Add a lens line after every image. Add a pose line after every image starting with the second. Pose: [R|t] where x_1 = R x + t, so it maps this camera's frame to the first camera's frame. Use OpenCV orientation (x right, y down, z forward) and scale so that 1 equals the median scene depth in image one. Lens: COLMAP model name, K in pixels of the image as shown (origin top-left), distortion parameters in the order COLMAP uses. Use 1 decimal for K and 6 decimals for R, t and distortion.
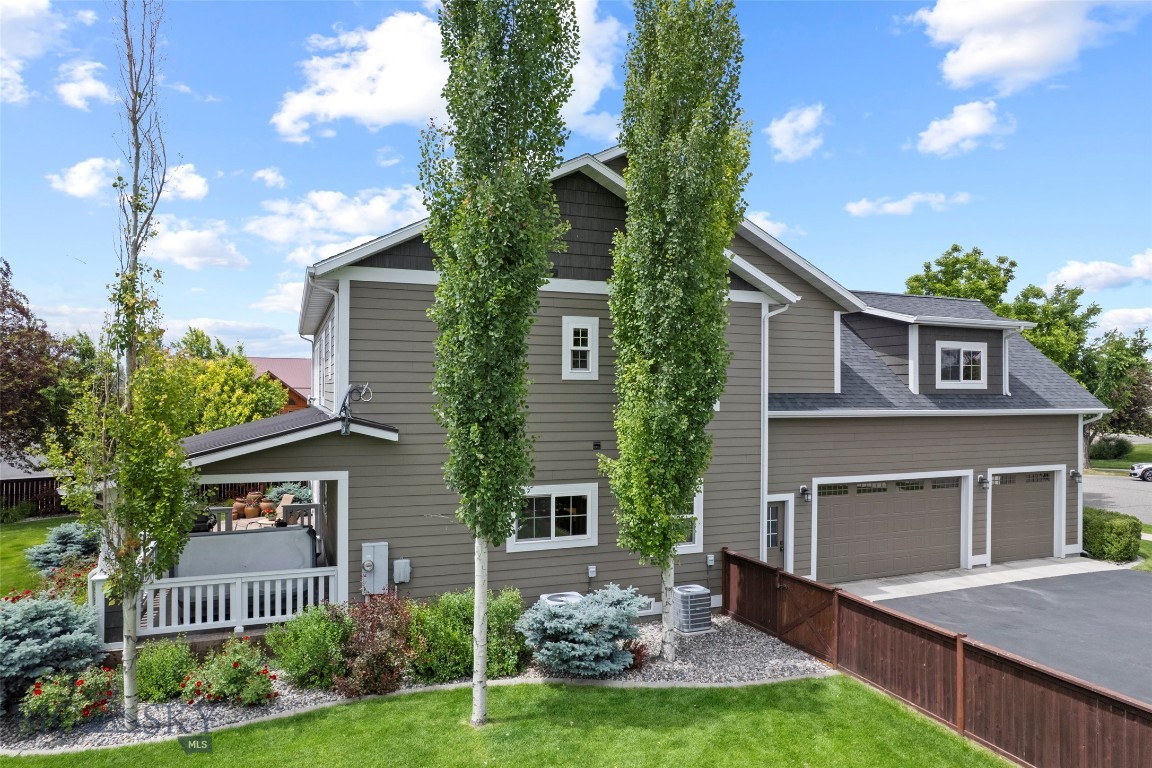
lens RADIAL K [[737.2, 0, 576.0], [0, 737.2, 384.0], [0, 0, 1]] dist [-0.080064, 0.068649]
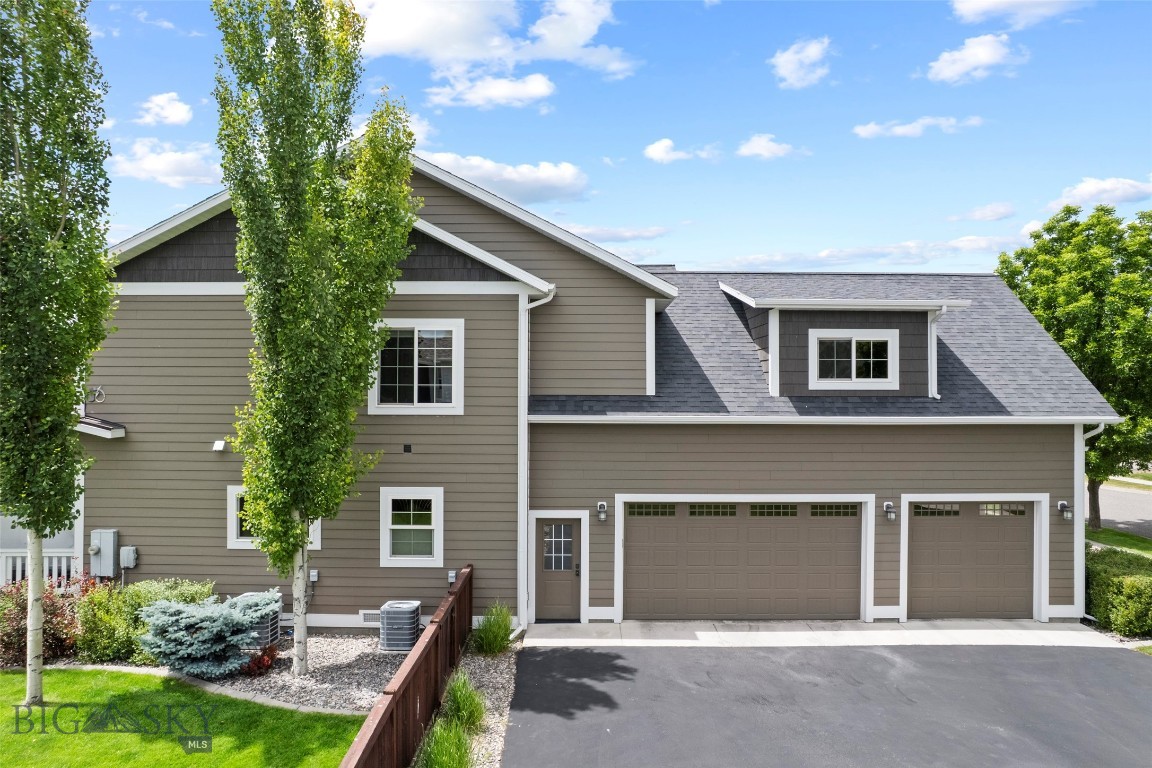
lens RADIAL K [[744.2, 0, 576.0], [0, 744.2, 384.0], [0, 0, 1]] dist [-0.089890, 0.083358]
pose [[0.931652, -0.003043, -0.363339, 0.570514], [0.004253, 0.999988, 0.002531, -0.002764], [0.363327, -0.003903, 0.931654, 0.165868]]
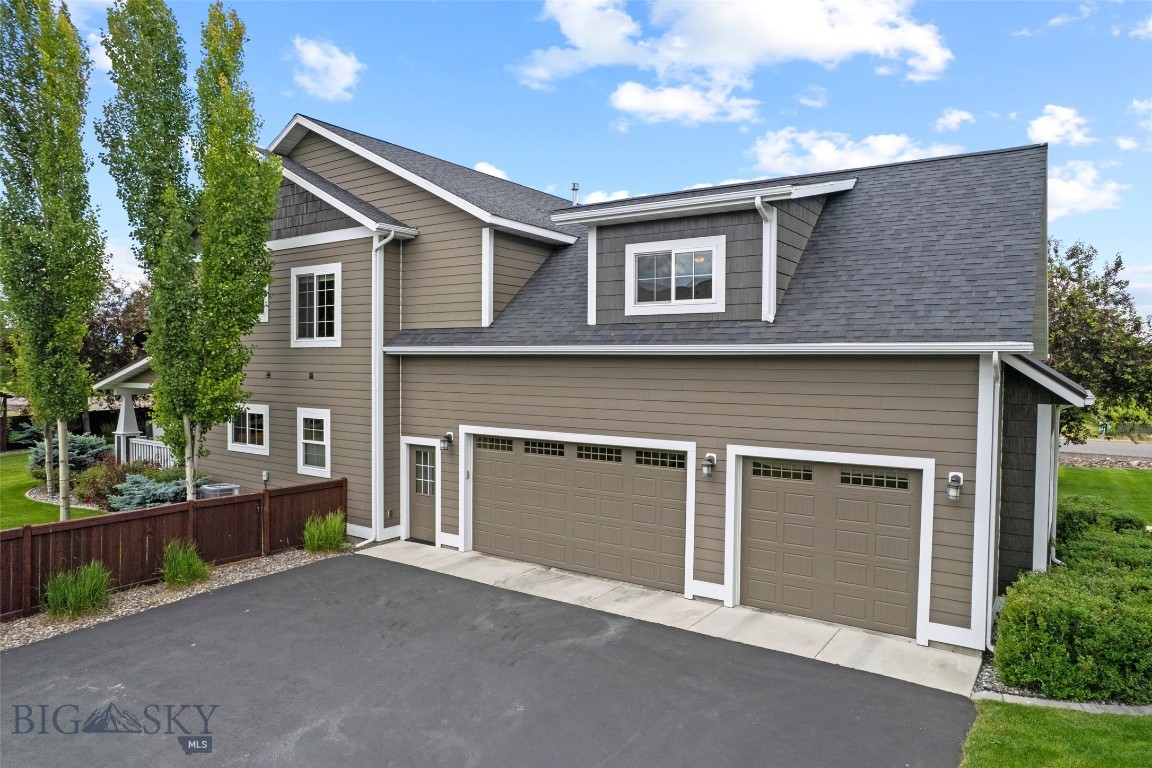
lens RADIAL K [[744.2, 0, 576.0], [0, 744.2, 384.0], [0, 0, 1]] dist [-0.089890, 0.083358]
pose [[0.562139, 0.024739, -0.826672, 1.081270], [0.005744, 0.999412, 0.033815, 0.048420], [0.827023, -0.023757, 0.561667, 0.592336]]
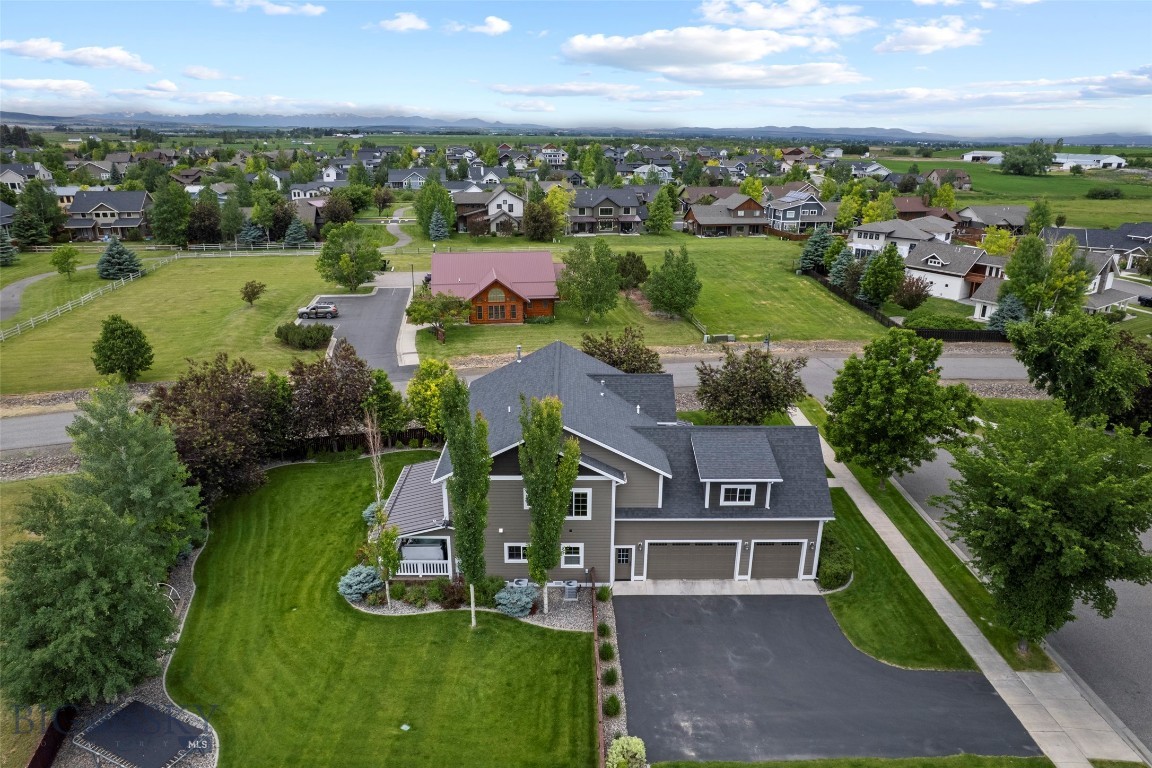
lens RADIAL K [[737.2, 0, 576.0], [0, 737.2, 384.0], [0, 0, 1]] dist [-0.080064, 0.068649]
pose [[0.934404, 0.117965, -0.336114, 0.804458], [0.002345, 0.941516, 0.336961, -1.070452], [0.356207, -0.315646, 0.879480, -0.923182]]
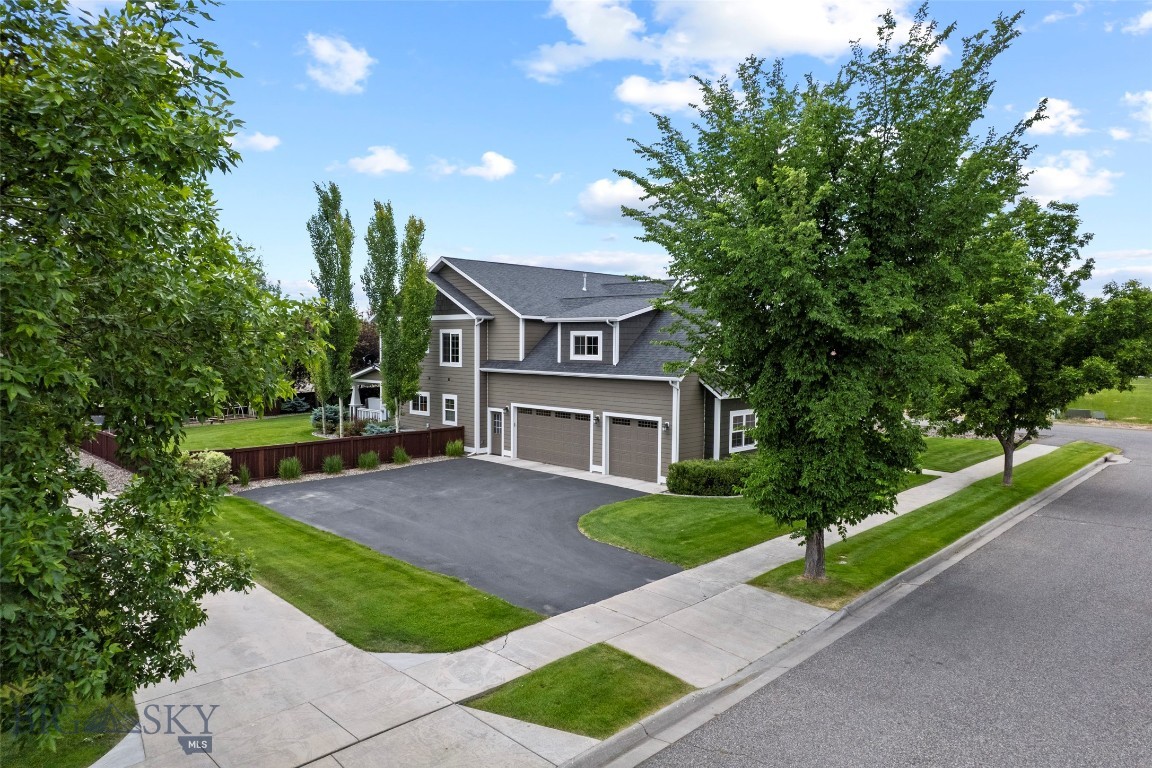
lens RADIAL K [[737.2, 0, 576.0], [0, 737.2, 384.0], [0, 0, 1]] dist [-0.080064, 0.068649]
pose [[0.411902, 0.051394, -0.909778, 2.130324], [0.005785, 0.998241, 0.059011, -0.039055], [0.911210, -0.029569, 0.410880, 0.320152]]
